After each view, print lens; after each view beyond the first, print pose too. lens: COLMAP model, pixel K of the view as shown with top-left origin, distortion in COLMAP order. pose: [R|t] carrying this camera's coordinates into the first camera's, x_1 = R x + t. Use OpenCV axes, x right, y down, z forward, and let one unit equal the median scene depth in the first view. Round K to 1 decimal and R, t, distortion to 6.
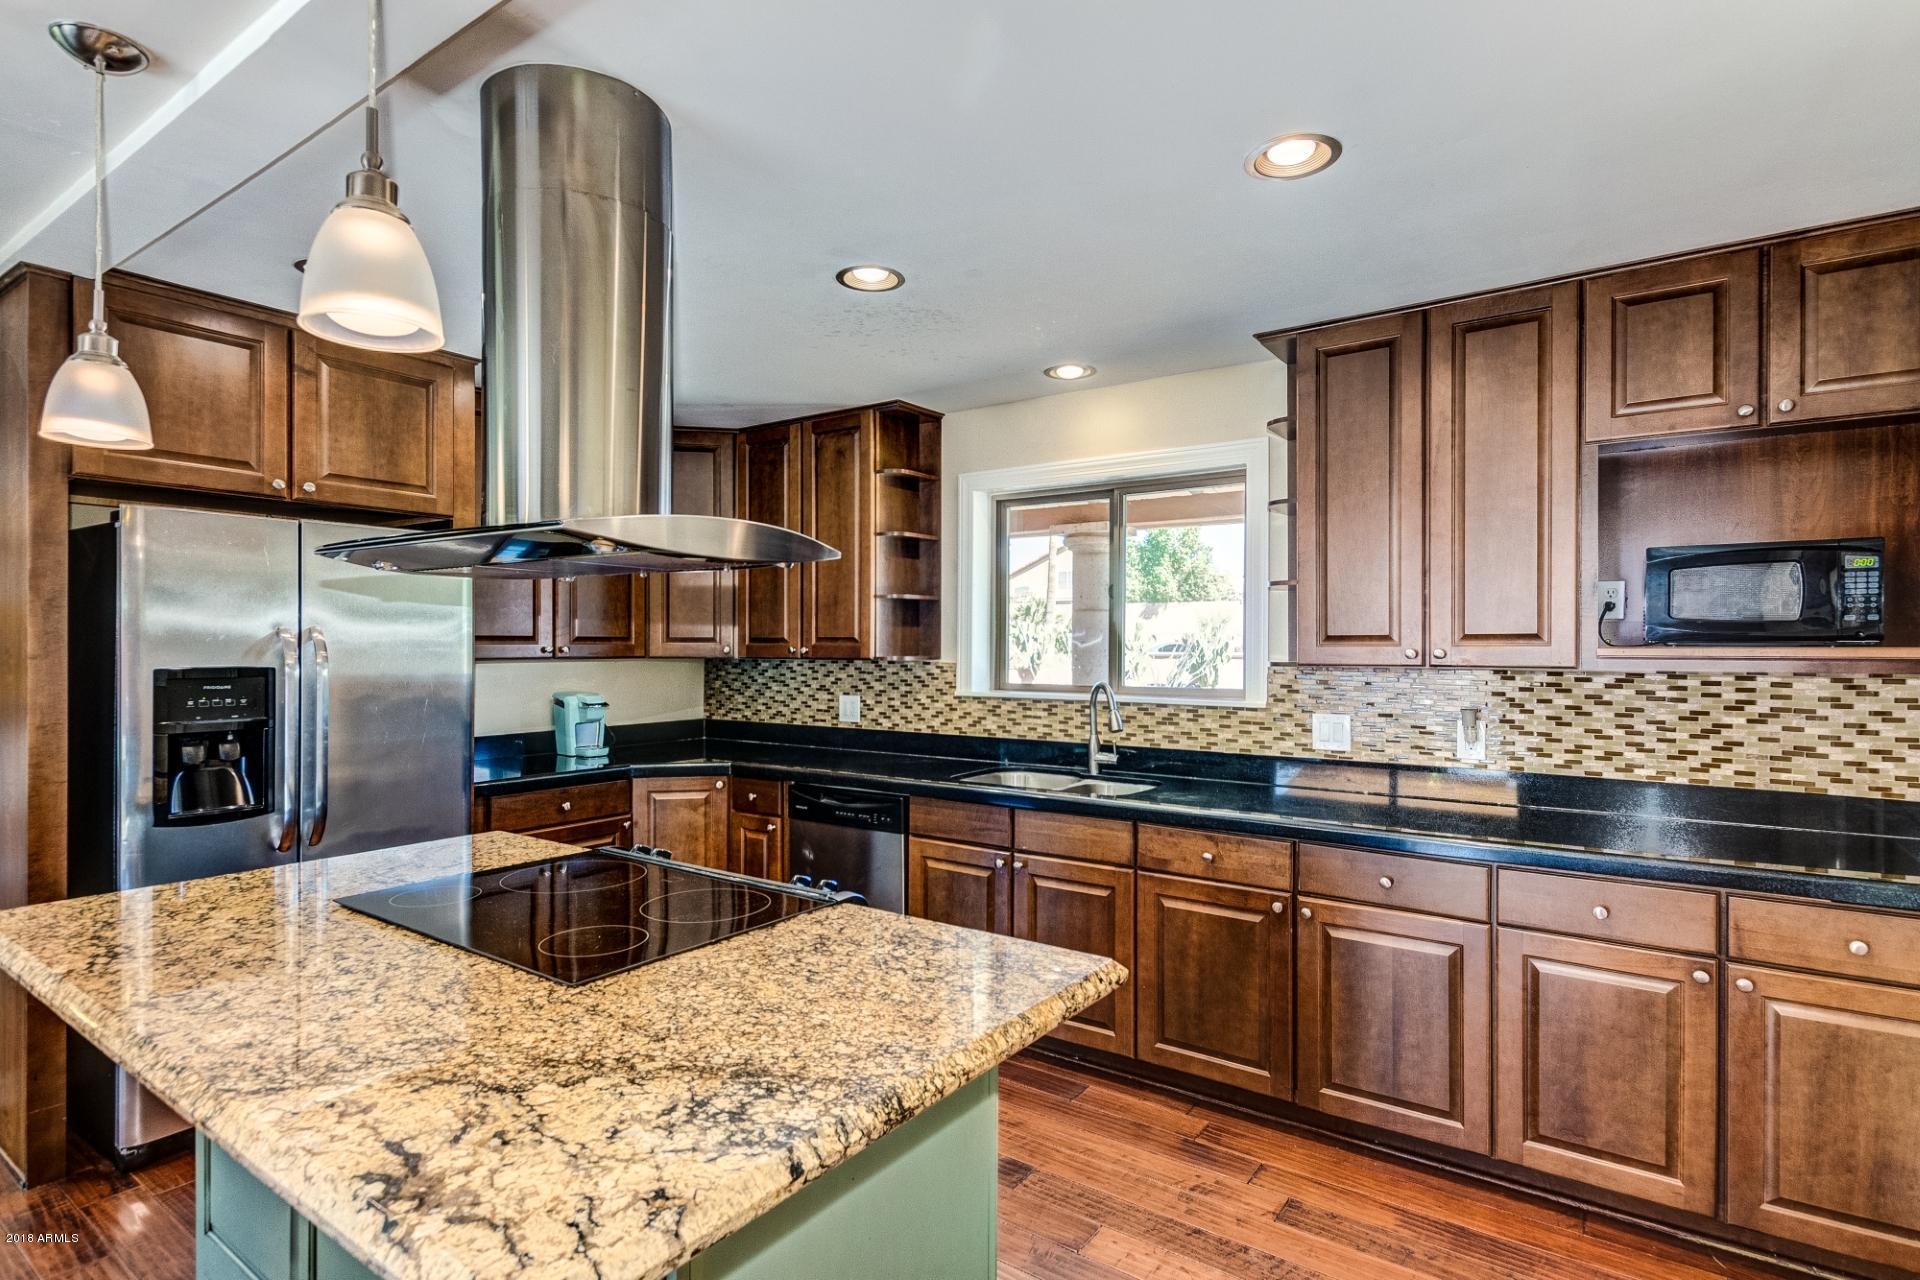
lens RADIAL K [[962.6, 0, 970.1], [0, 962.6, 638.5], [0, 0, 1]] dist [0.010937, -0.001529]
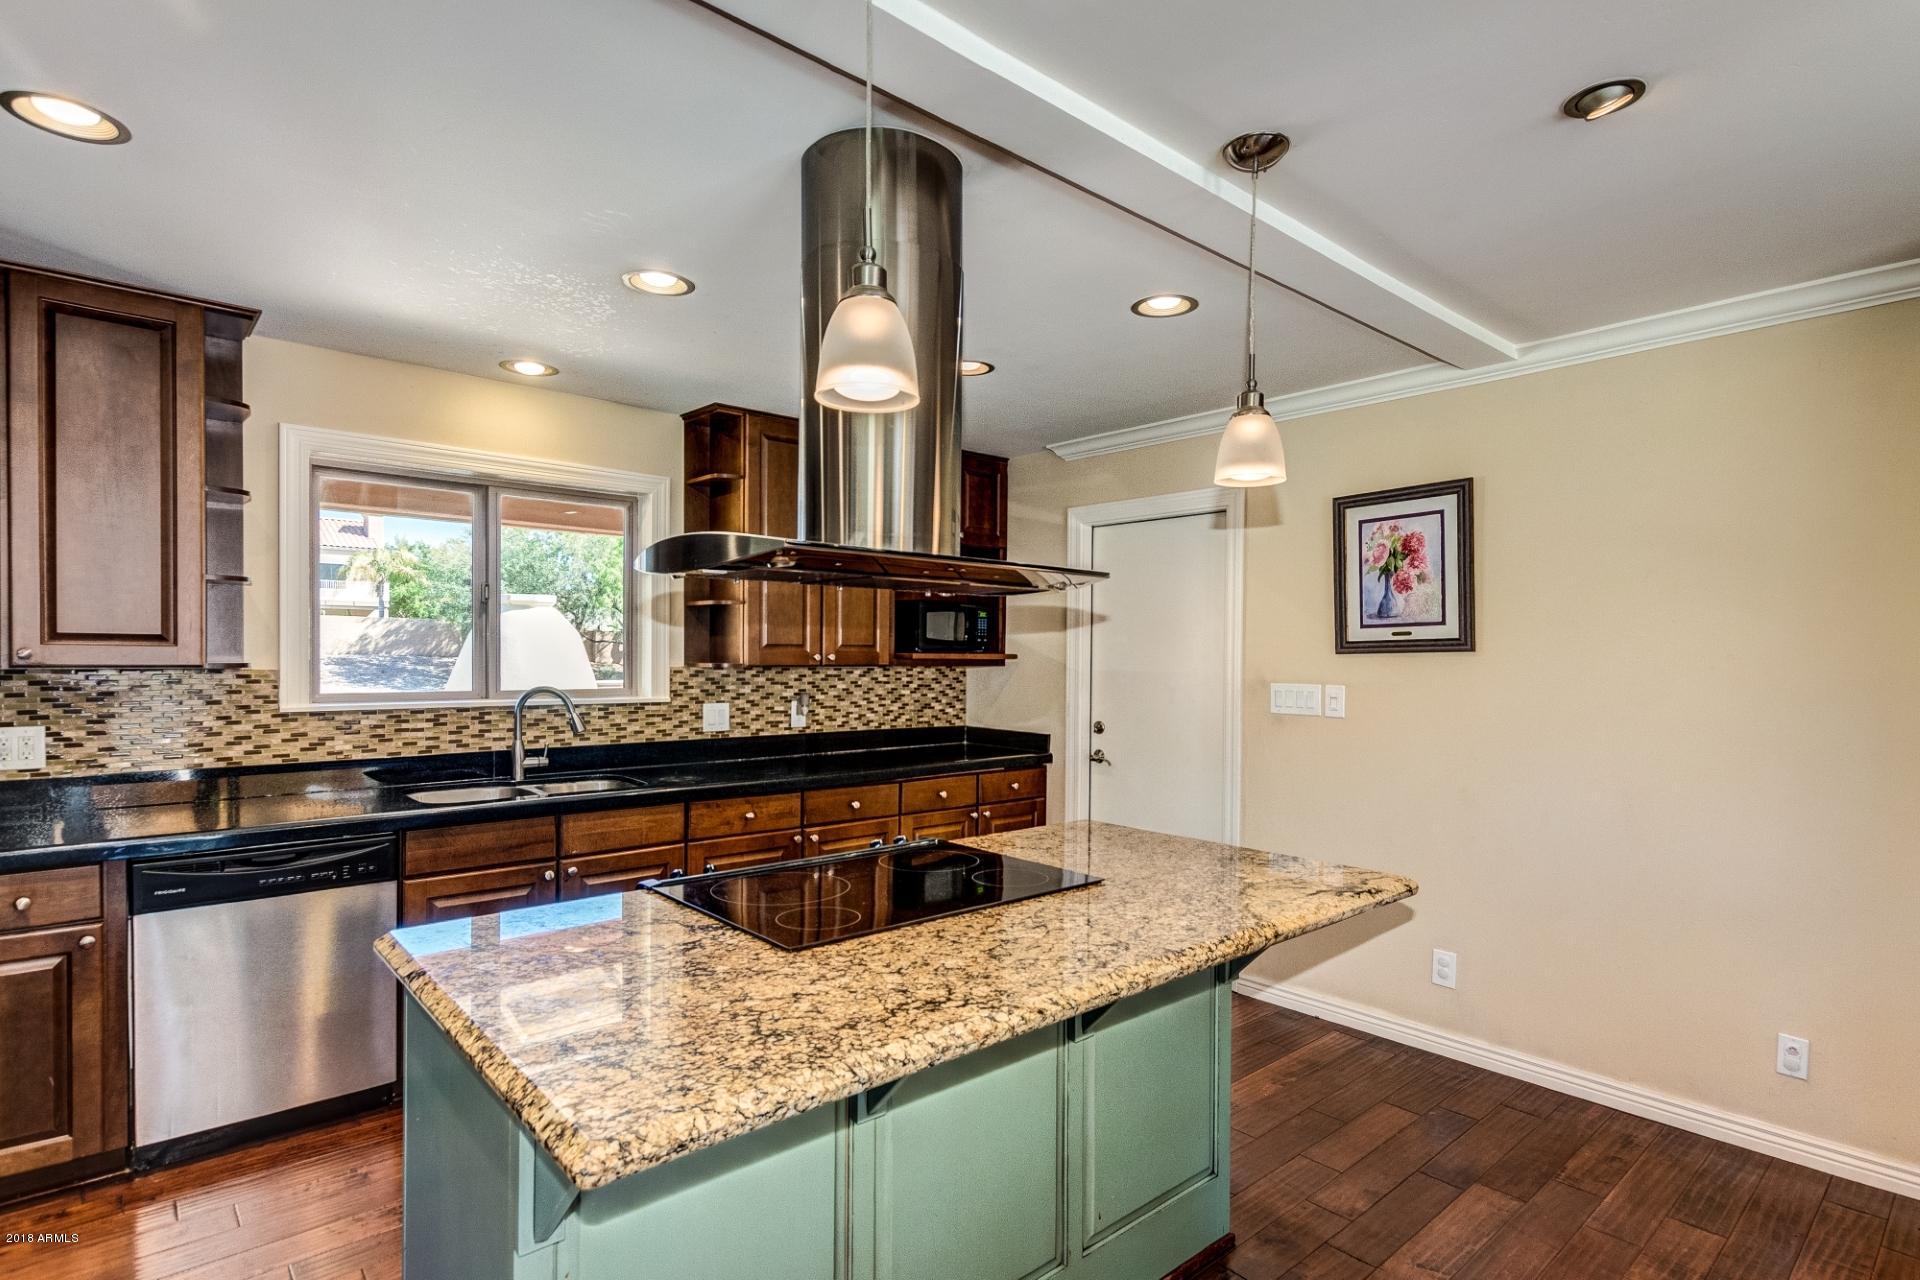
lens RADIAL K [[962.6, 0, 978.2], [0, 962.6, 673.8], [0, 0, 1]] dist [0.010937, -0.001529]
pose [[0.226254, -0.020060, 0.973862, -0.897332], [-0.015053, 0.999597, 0.024088, 0.001772], [-0.973952, -0.020109, 0.225861, 0.399353]]
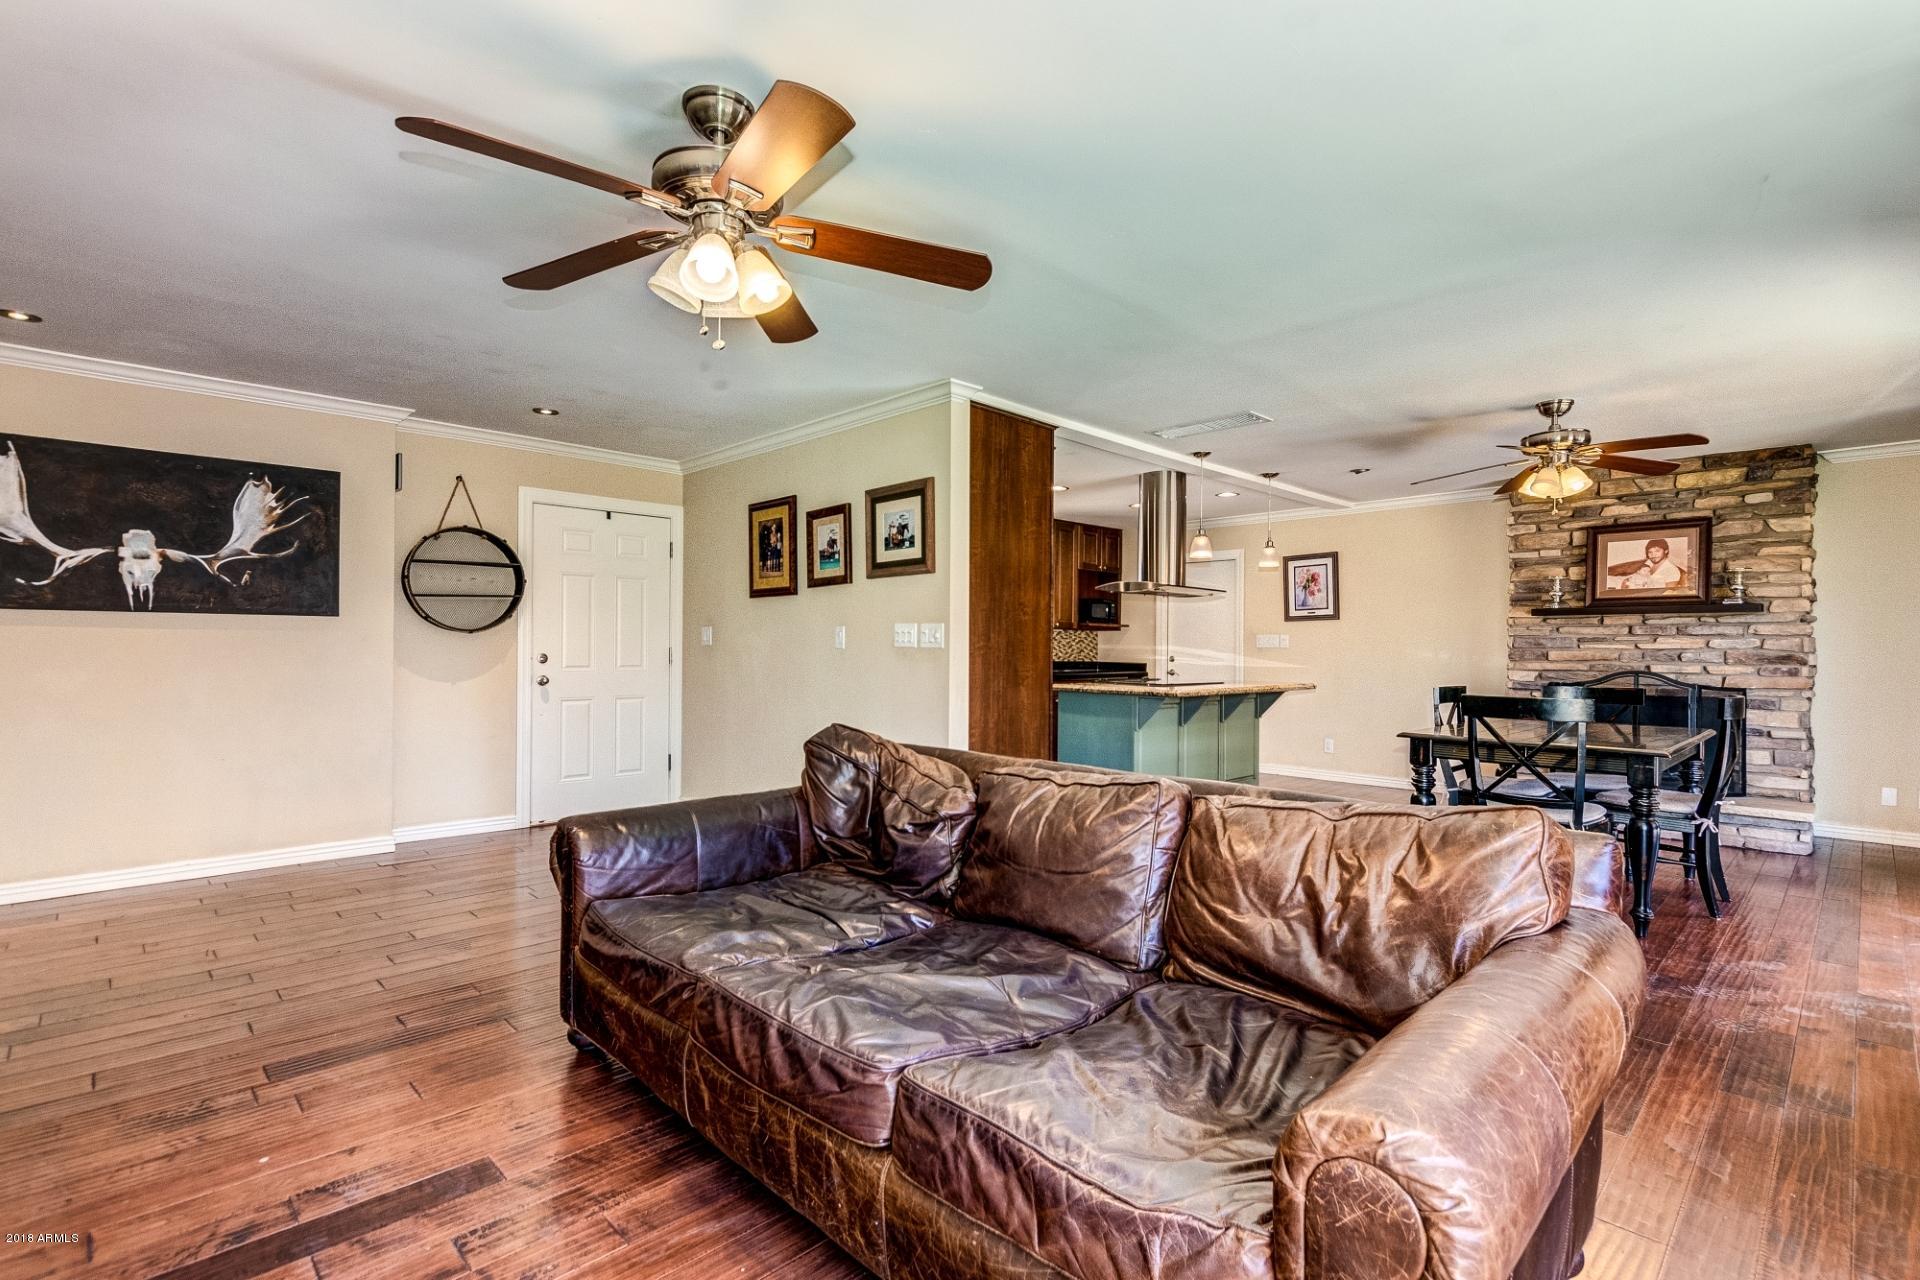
lens RADIAL K [[875.6, 0, 976.7], [0, 875.6, 644.3], [0, 0, 1]] dist [0.010312, -0.003466]
pose [[0.180936, 0.002902, 0.983491, -2.415825], [-0.014669, 0.999892, -0.000251, 0.084143], [-0.983385, -0.014381, 0.180959, 0.675862]]
